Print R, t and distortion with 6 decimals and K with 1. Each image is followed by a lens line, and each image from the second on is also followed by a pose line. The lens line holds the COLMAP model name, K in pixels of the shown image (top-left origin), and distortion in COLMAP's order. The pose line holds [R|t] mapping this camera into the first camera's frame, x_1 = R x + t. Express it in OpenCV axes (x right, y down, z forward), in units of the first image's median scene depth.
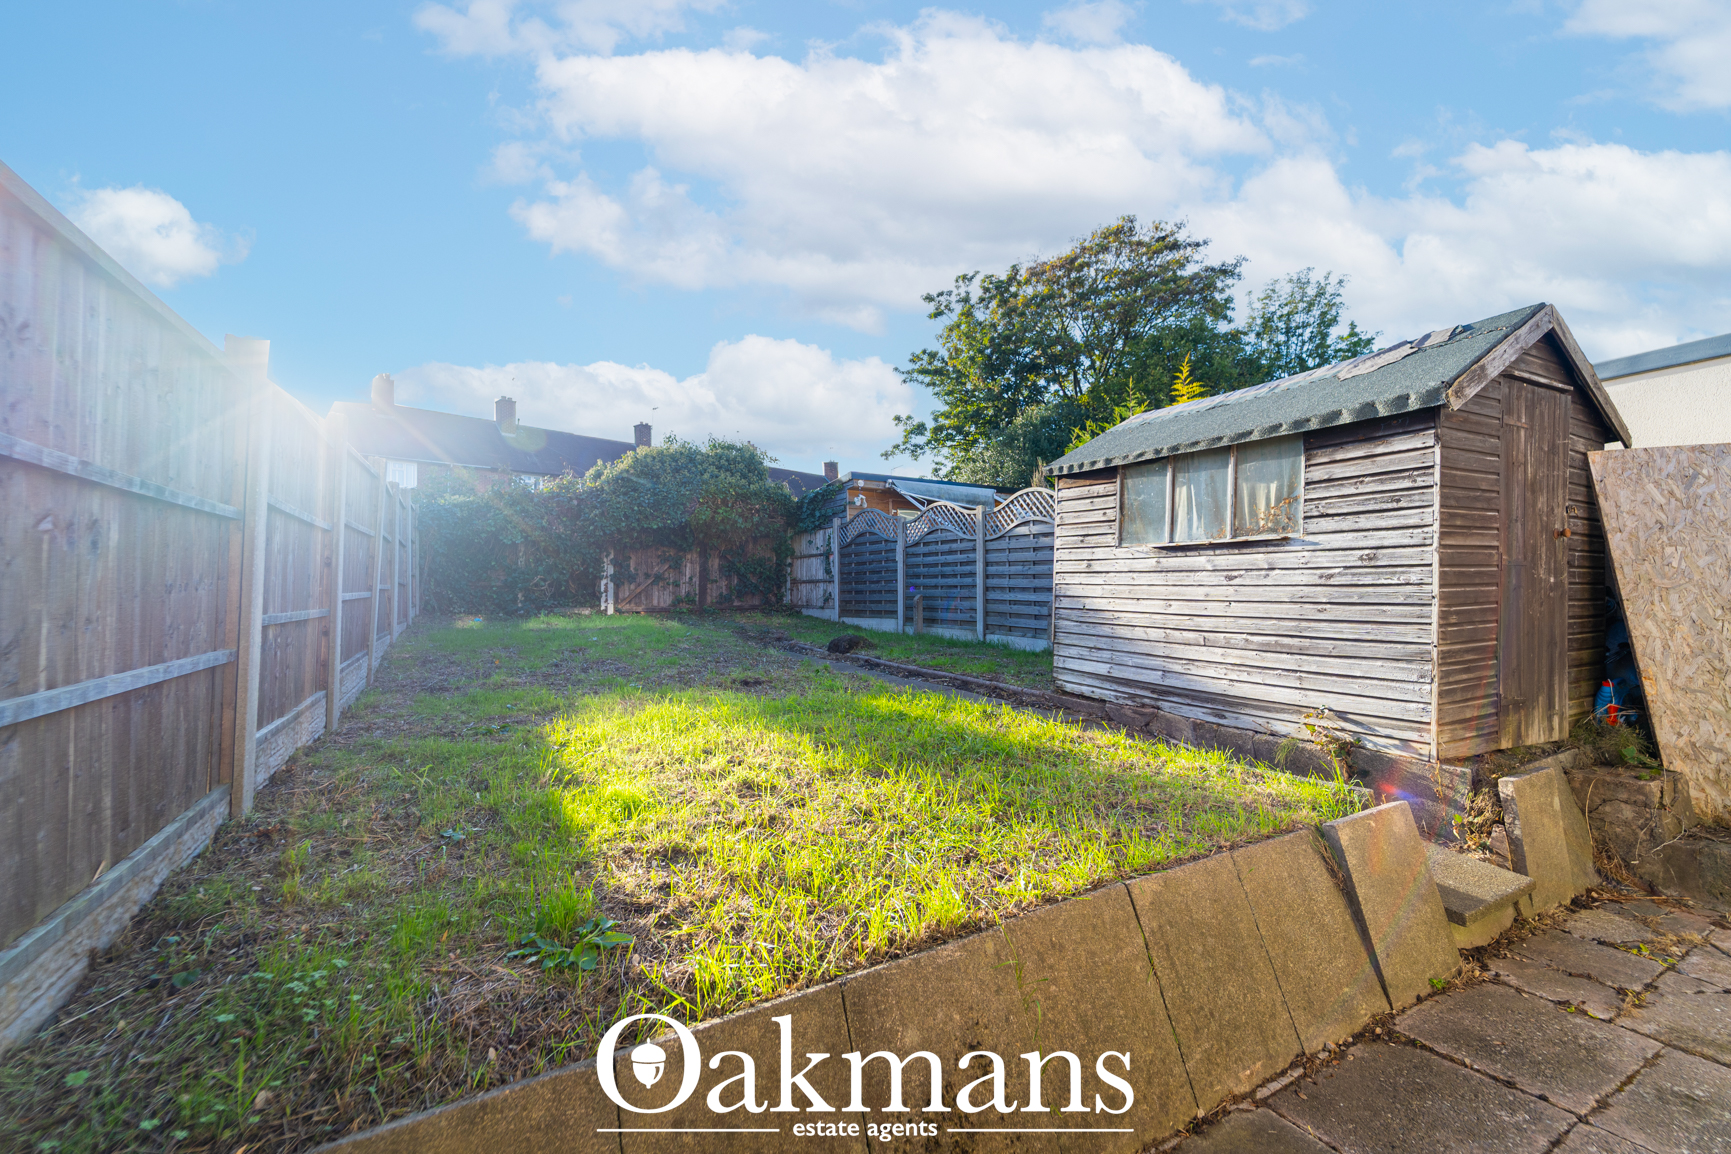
lens RADIAL K [[703.0, 0, 869.9], [0, 703.0, 573.1], [0, 0, 1]] dist [0.000887, 0.000010]
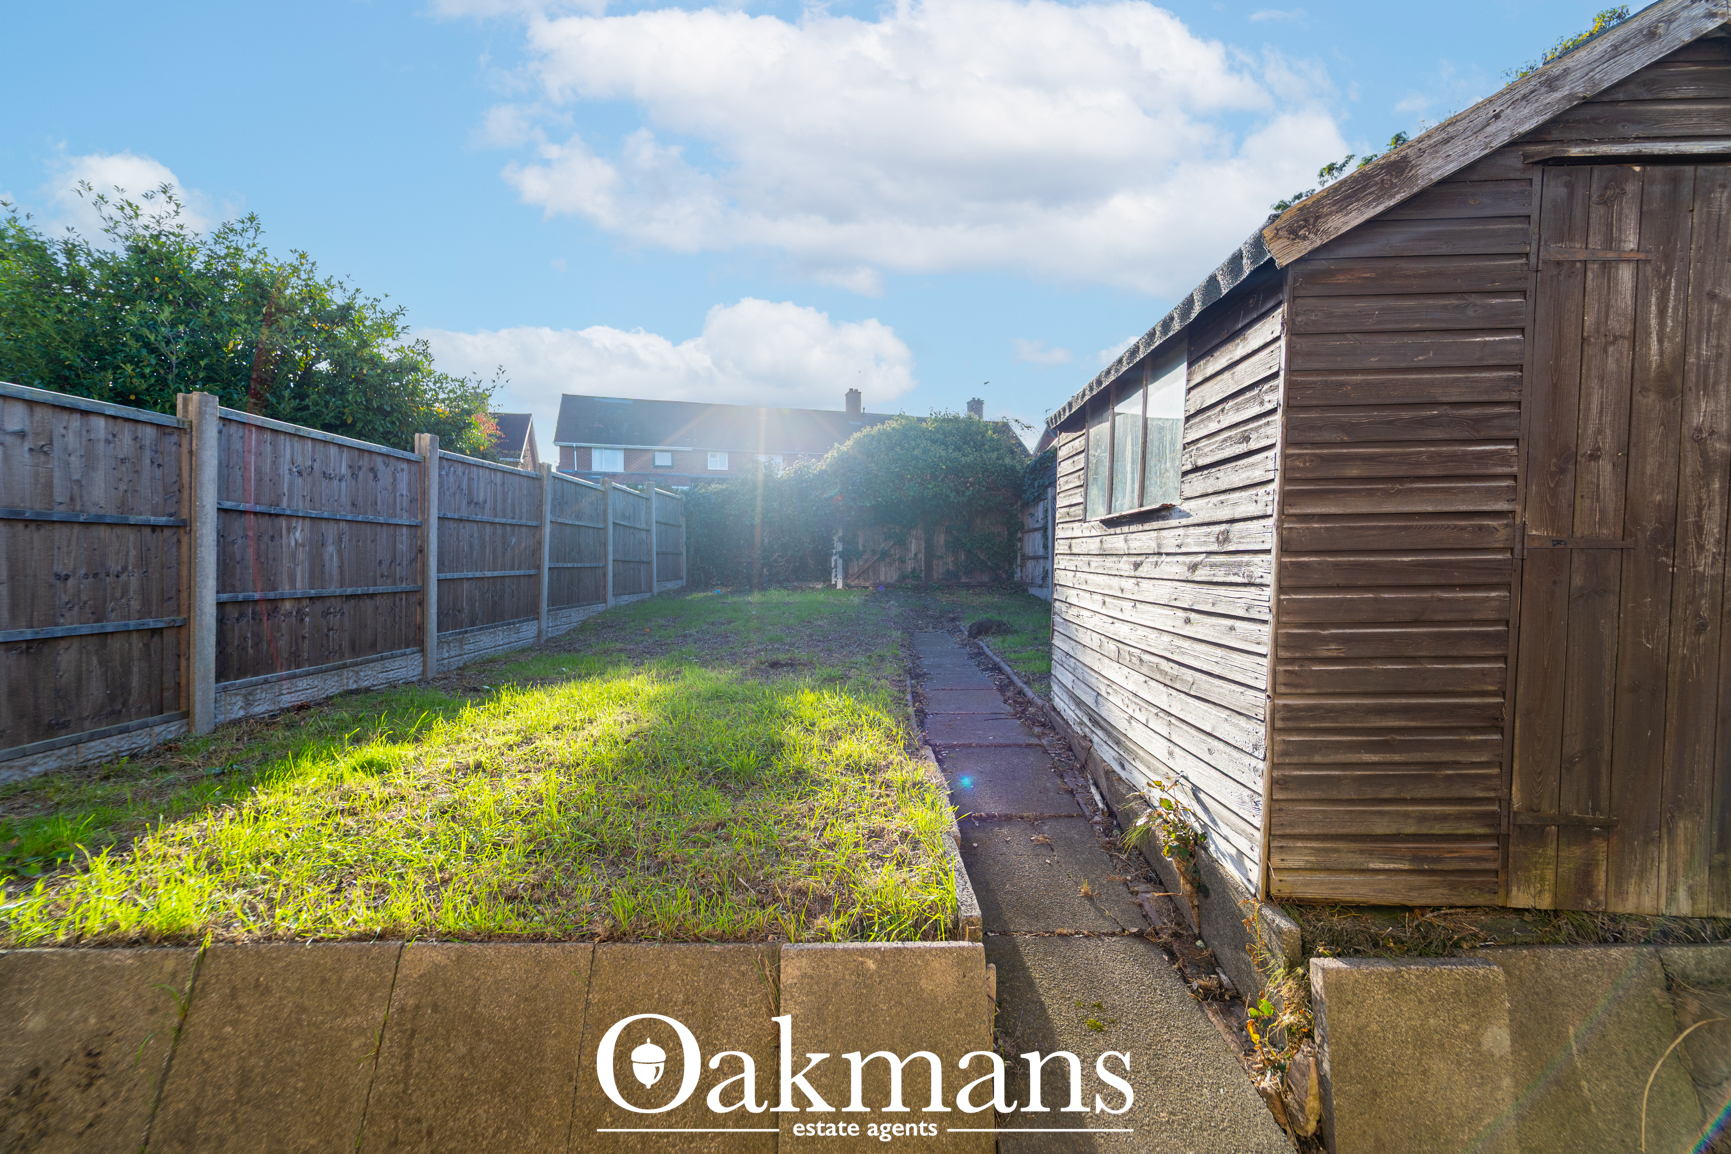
lens RADIAL K [[710.3, 0, 865.5], [0, 710.3, 577.0], [0, 0, 1]] dist [-0.000643, -0.000323]
pose [[0.870272, 0.014031, -0.492372, 0.451160], [0.007954, 0.999064, 0.042528, -0.010208], [0.492508, -0.040927, 0.869345, 0.198562]]
